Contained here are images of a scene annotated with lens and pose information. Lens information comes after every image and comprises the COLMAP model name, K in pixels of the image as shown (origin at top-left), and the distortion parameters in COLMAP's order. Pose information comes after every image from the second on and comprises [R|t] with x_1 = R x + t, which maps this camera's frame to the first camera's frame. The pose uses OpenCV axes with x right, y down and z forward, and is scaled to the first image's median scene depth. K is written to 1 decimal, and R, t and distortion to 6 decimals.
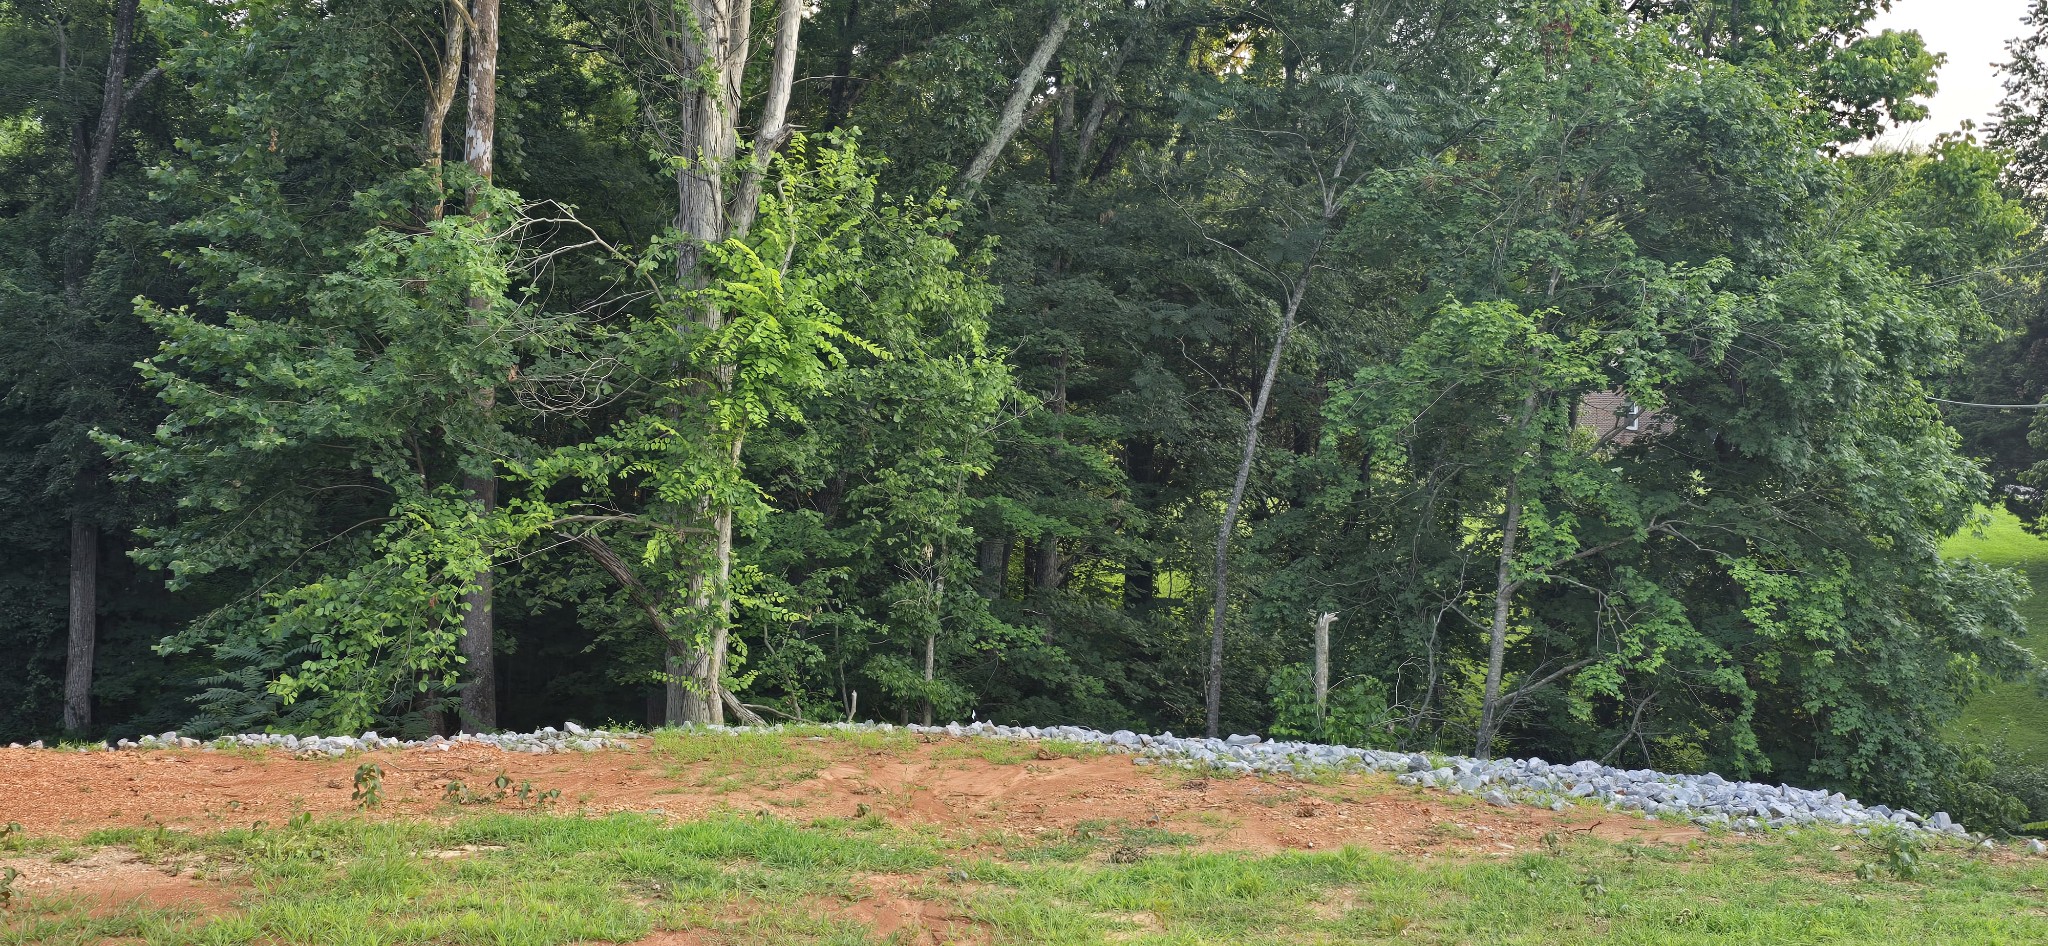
lens RADIAL K [[2290.8, 0, 1024.0], [0, 2290.8, 473.0], [0, 0, 1]] dist [0.139422, -0.331958]
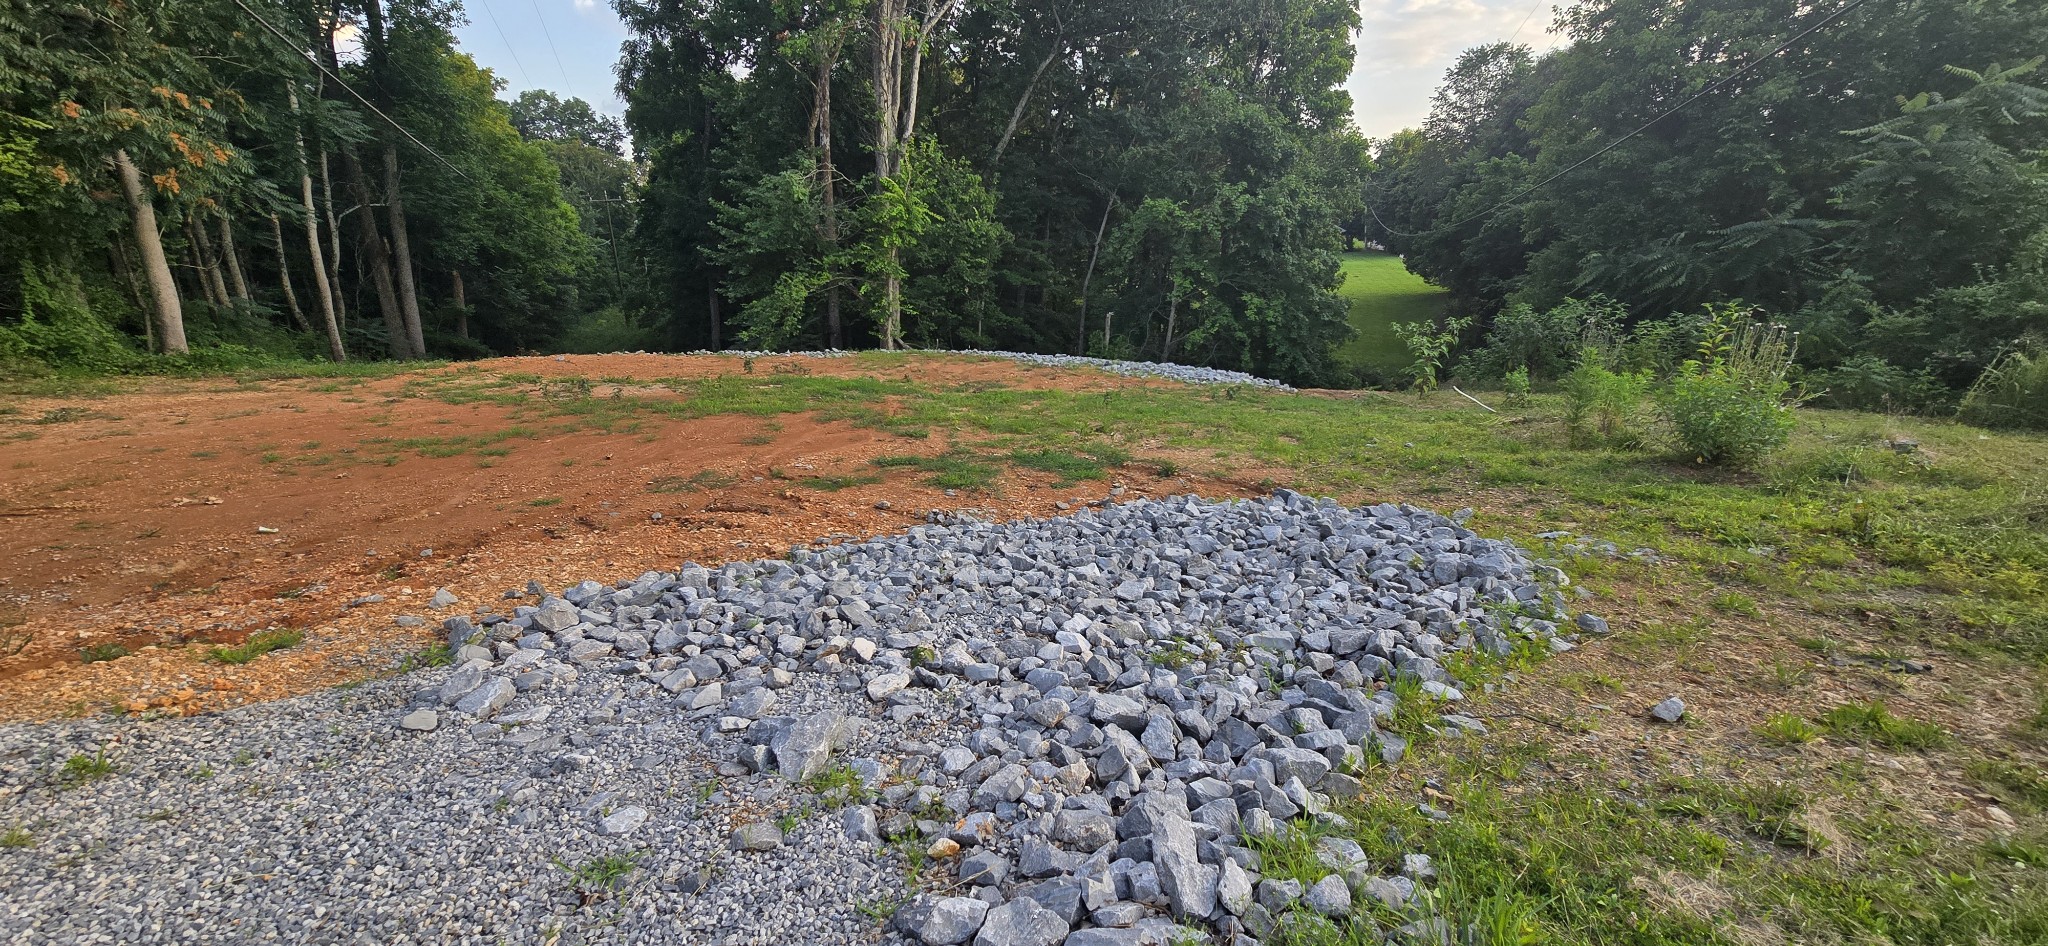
lens RADIAL K [[836.7, 0, 1035.6], [0, 836.7, 475.2], [0, 0, 1]] dist [-0.002322, -0.000599]
pose [[0.997481, 0.016925, -0.068887, 0.122630], [0.000754, 0.968532, 0.248887, -0.001955], [0.070932, -0.248312, 0.966080, -0.066322]]
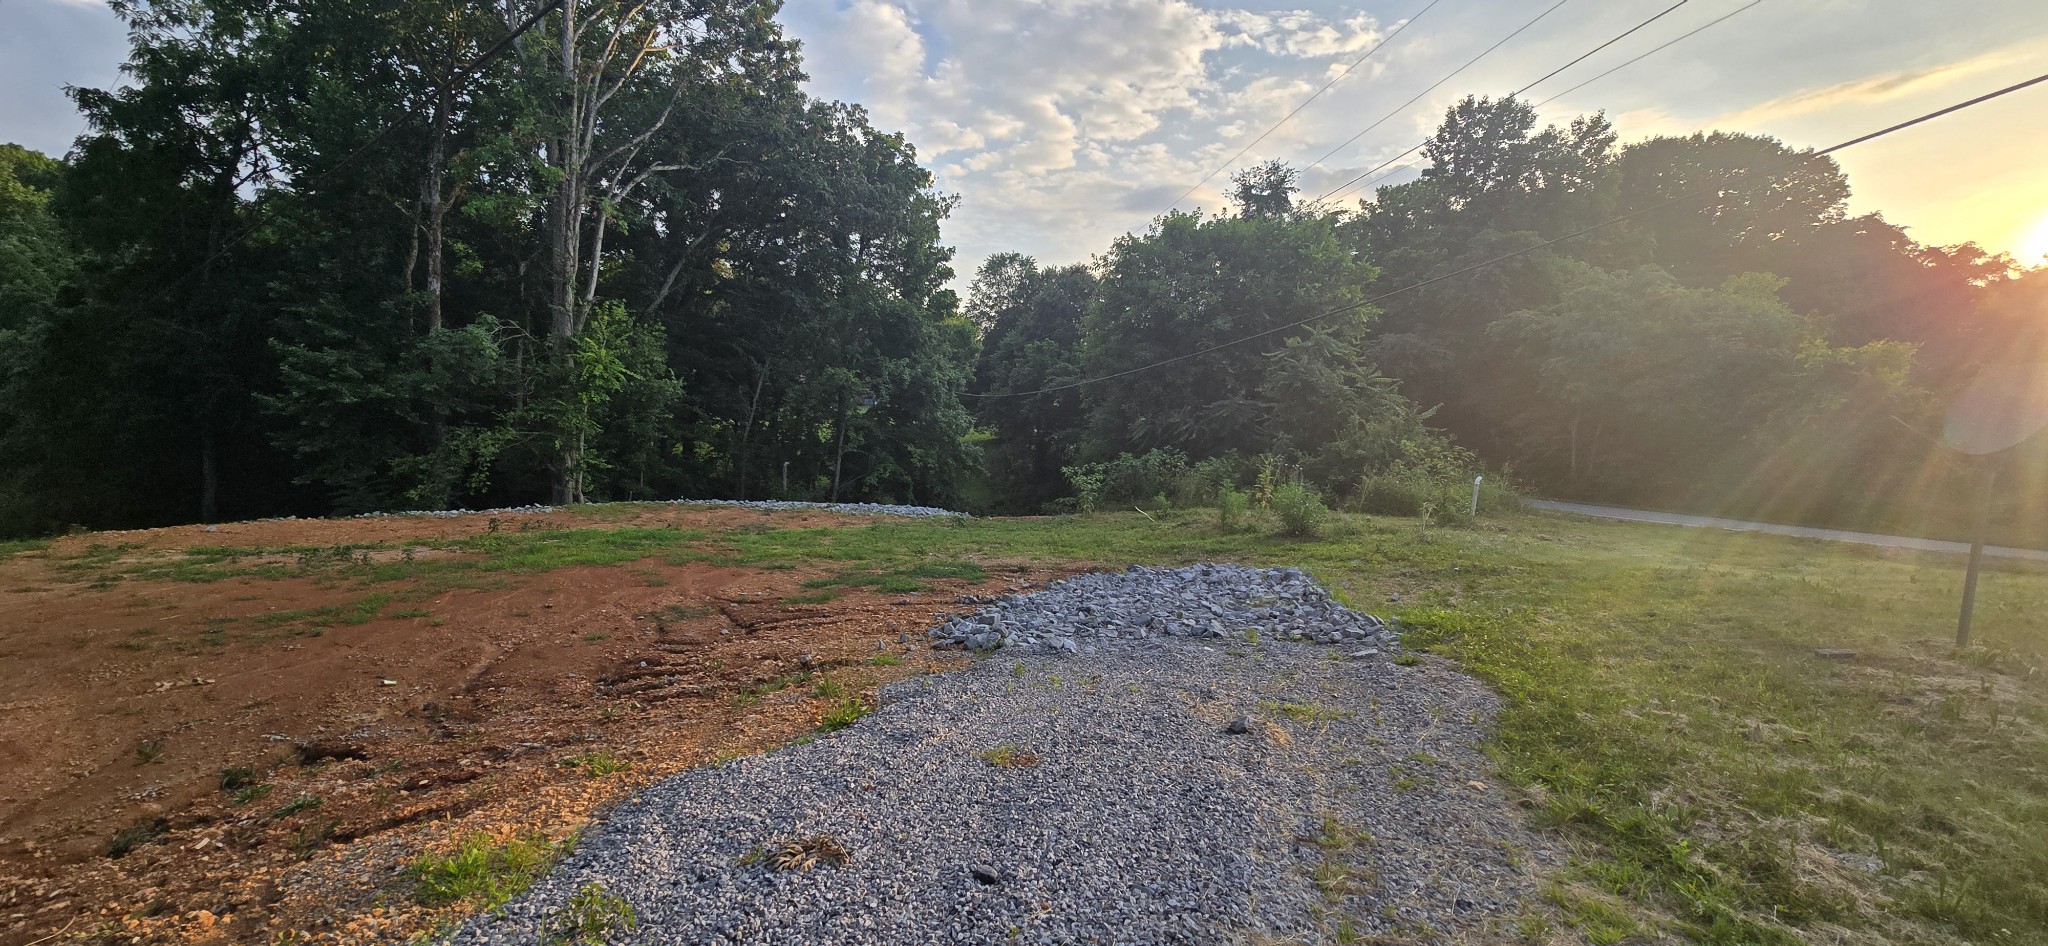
lens RADIAL K [[838.9, 0, 1036.3], [0, 838.9, 479.0], [0, 0, 1]] dist [-0.004367, 0.000145]
pose [[0.883092, -0.024519, 0.468558, -0.114013], [-0.016192, 0.996446, 0.082659, -0.018340], [-0.468920, -0.080583, 0.879557, -0.202074]]
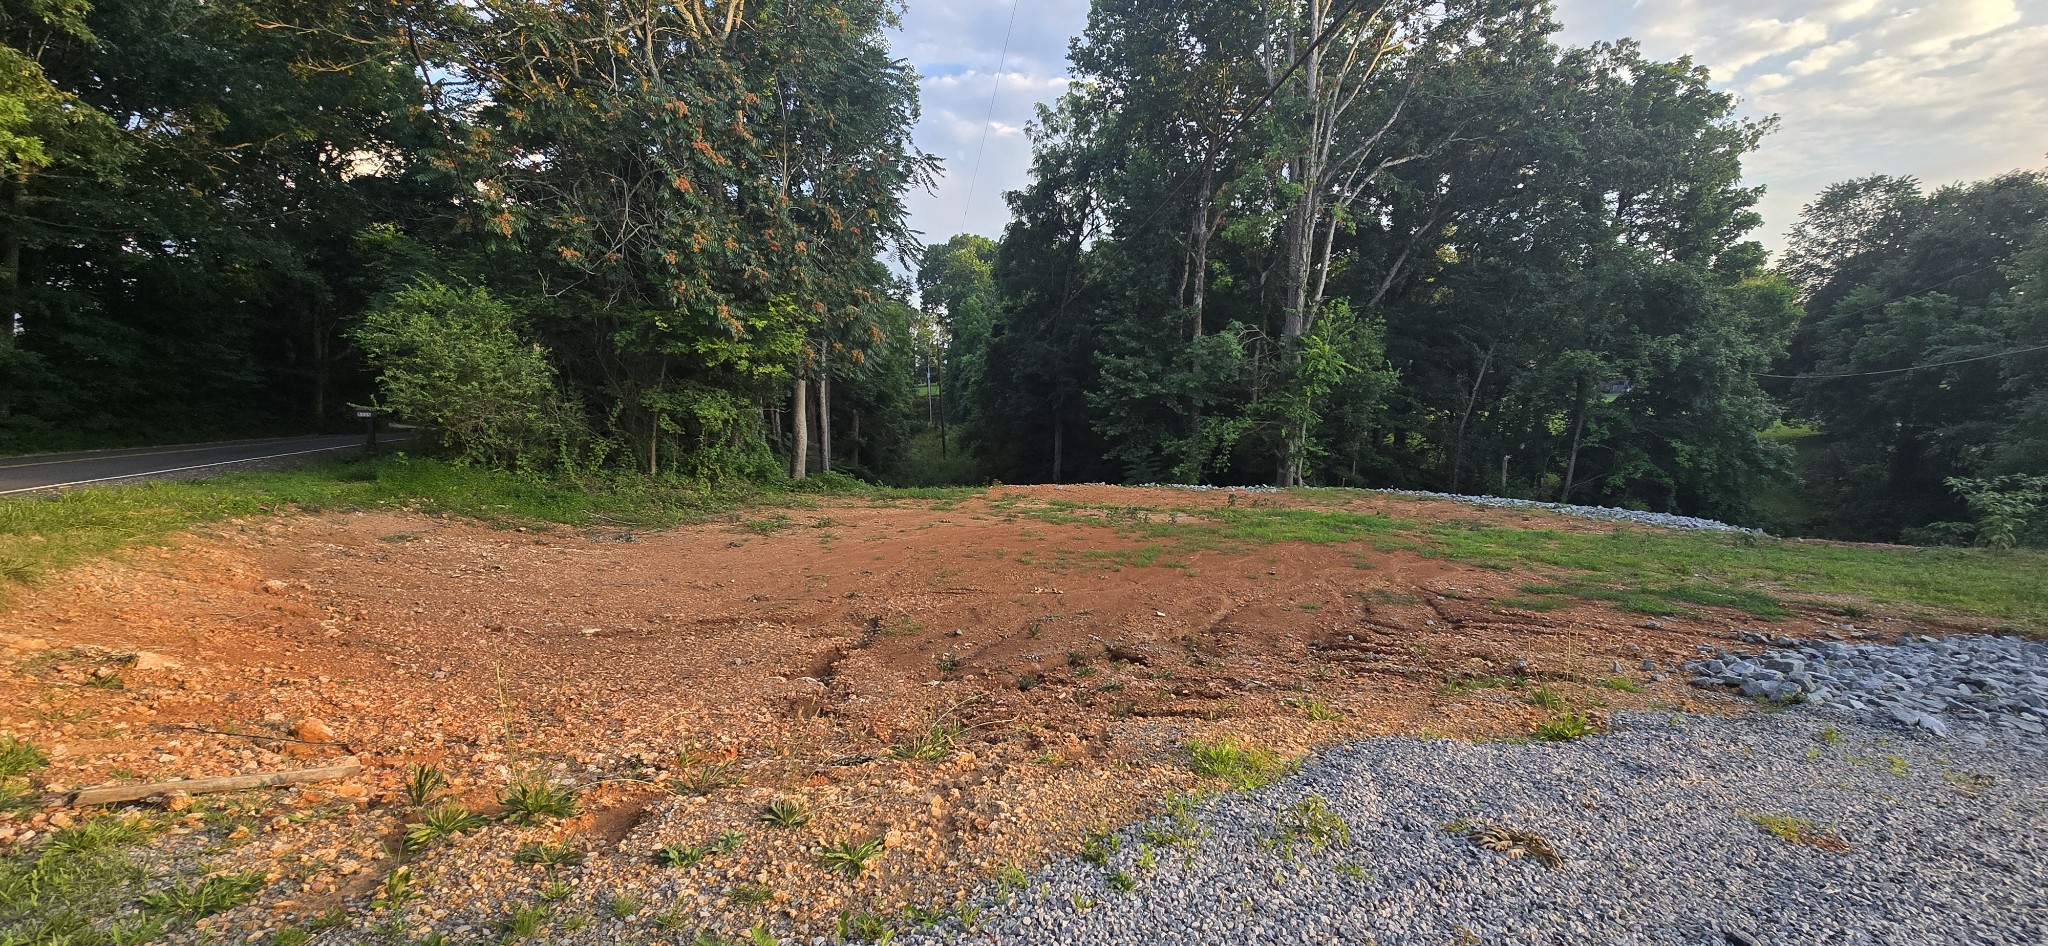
lens RADIAL K [[835.1, 0, 1036.5], [0, 835.1, 475.4], [0, 0, 1]] dist [-0.000791, 0.000725]
pose [[0.951031, 0.029838, -0.307652, -0.118138], [0.000005, 0.995328, 0.096547, -0.018481], [0.309096, -0.091820, 0.946588, -0.215732]]
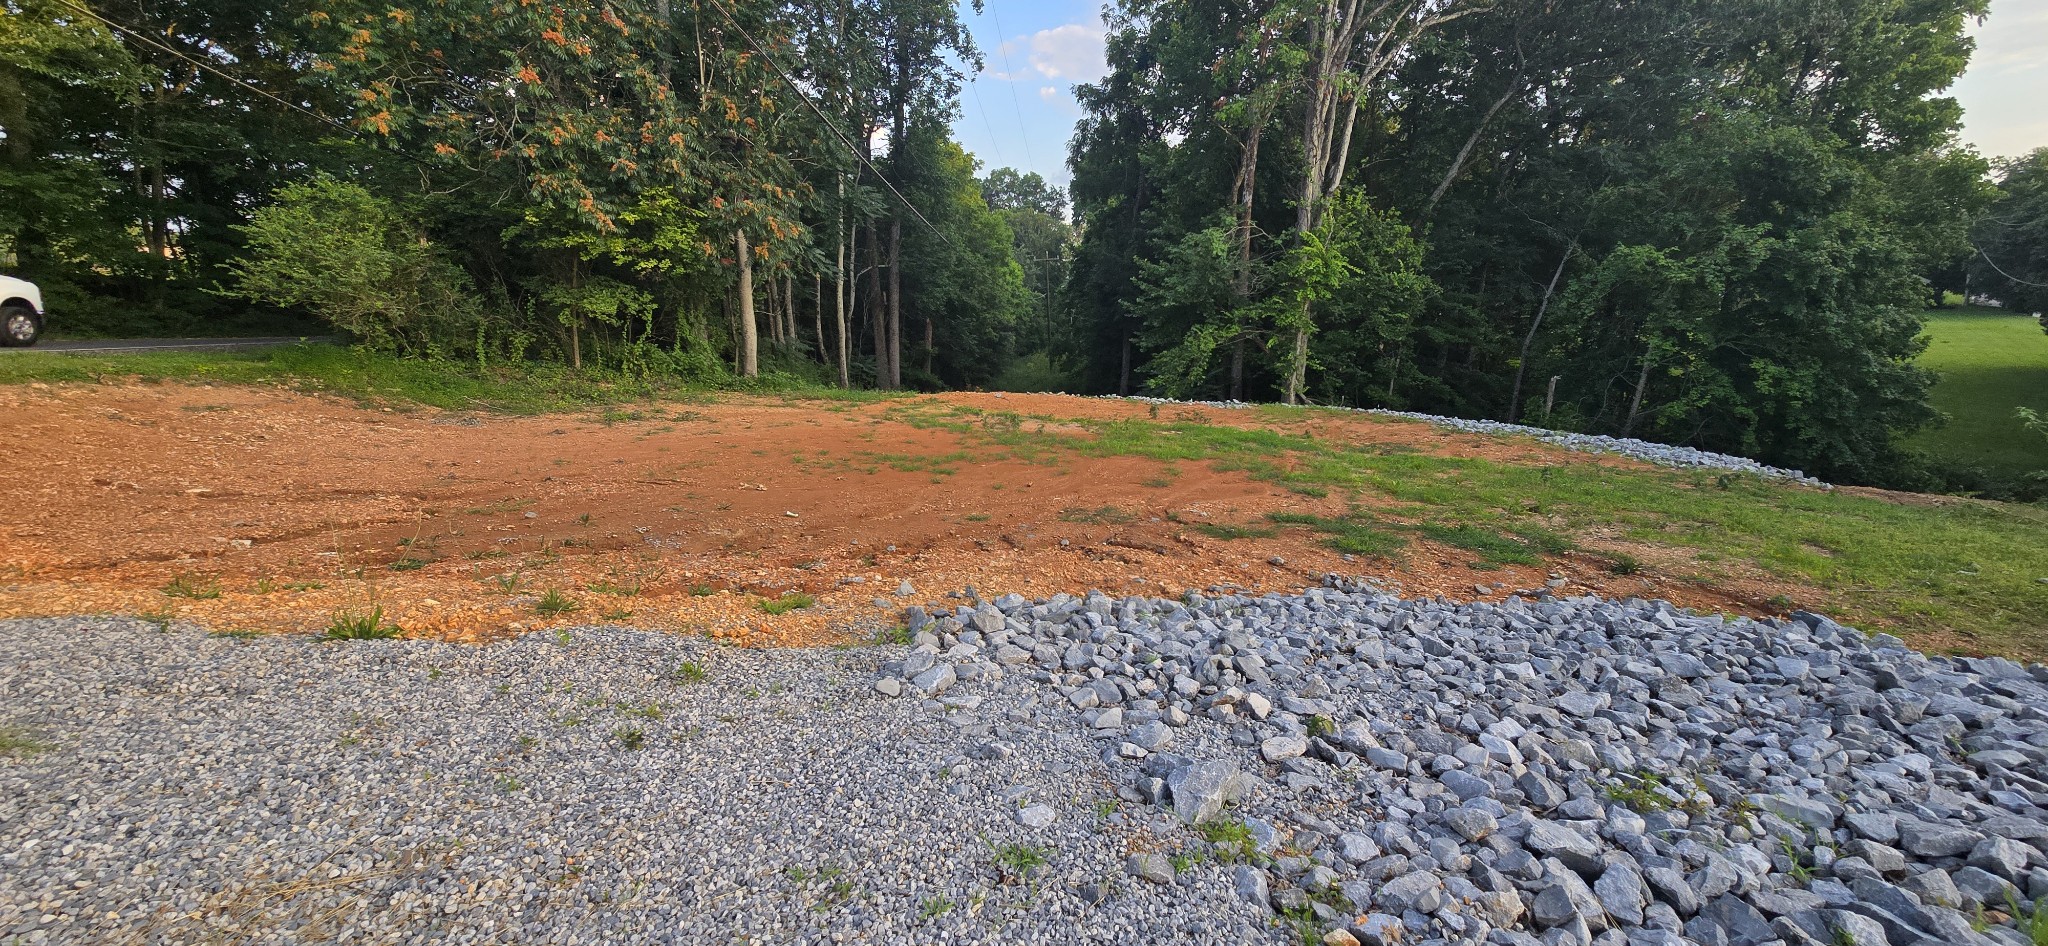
lens RADIAL K [[833.2, 0, 1036.0], [0, 833.2, 477.8], [0, 0, 1]] dist [-0.001062, -0.000254]
pose [[0.860001, 0.107288, -0.498886, 0.117374], [-0.008853, 0.980638, 0.195631, -0.002335], [0.510215, -0.163826, 0.844299, -0.068868]]
